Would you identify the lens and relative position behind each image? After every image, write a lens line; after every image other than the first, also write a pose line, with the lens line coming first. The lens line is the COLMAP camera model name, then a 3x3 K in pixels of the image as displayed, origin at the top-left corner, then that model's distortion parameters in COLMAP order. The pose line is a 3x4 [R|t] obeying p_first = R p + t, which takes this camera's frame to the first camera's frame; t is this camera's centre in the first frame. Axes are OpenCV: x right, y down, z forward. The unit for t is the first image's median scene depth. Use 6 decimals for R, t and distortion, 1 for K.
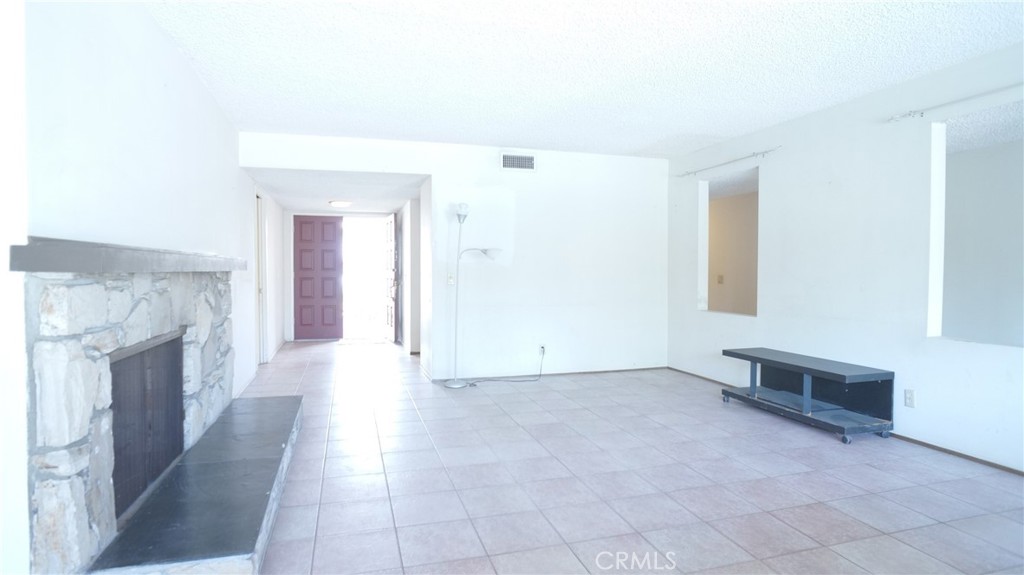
lens RADIAL K [[539.0, 0, 506.4], [0, 539.0, 283.2], [0, 0, 1]] dist [-0.044328, 0.020694]
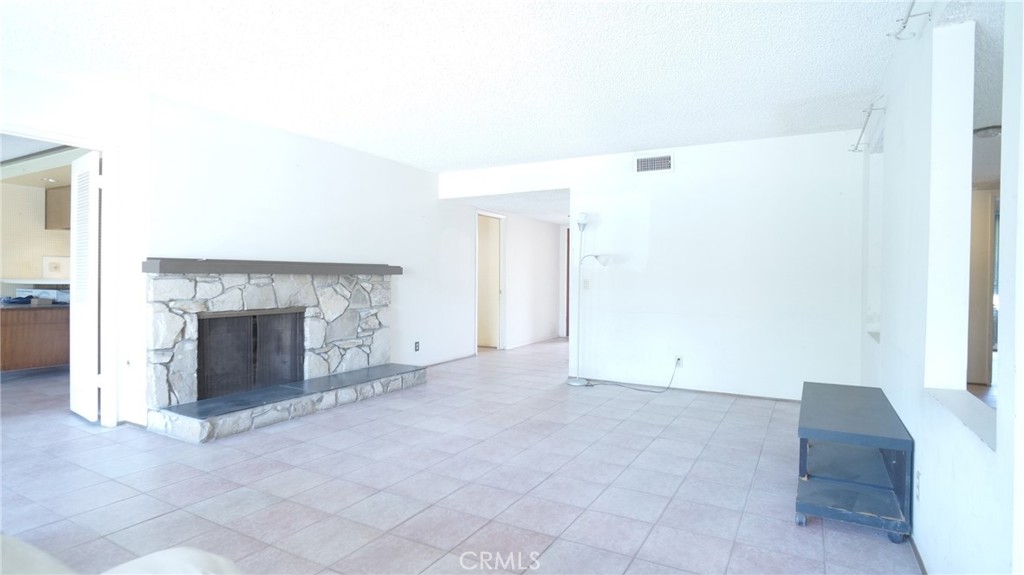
lens RADIAL K [[539.0, 0, 506.4], [0, 539.0, 283.2], [0, 0, 1]] dist [-0.044328, 0.020694]
pose [[0.694971, 0.013551, -0.718910, 0.382354], [-0.023476, 0.999717, -0.003850, -0.000830], [0.718655, 0.019553, 0.695092, 0.103313]]
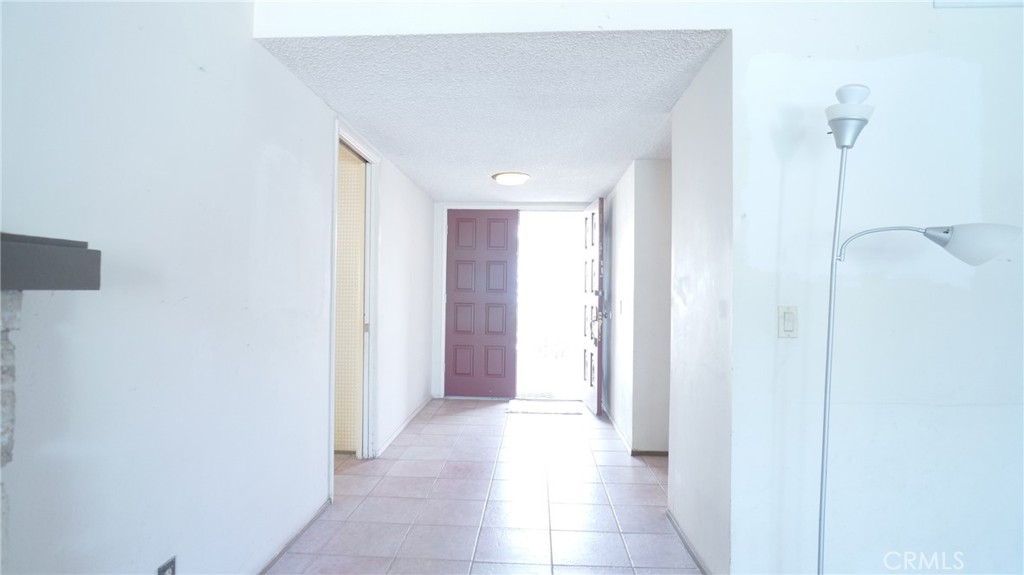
lens RADIAL K [[539.0, 0, 506.4], [0, 539.0, 283.2], [0, 0, 1]] dist [-0.044328, 0.020694]
pose [[0.942901, 0.004102, -0.333048, -0.111653], [-0.018667, 0.999003, -0.040545, -0.009508], [0.332550, 0.044447, 0.942038, 0.425523]]
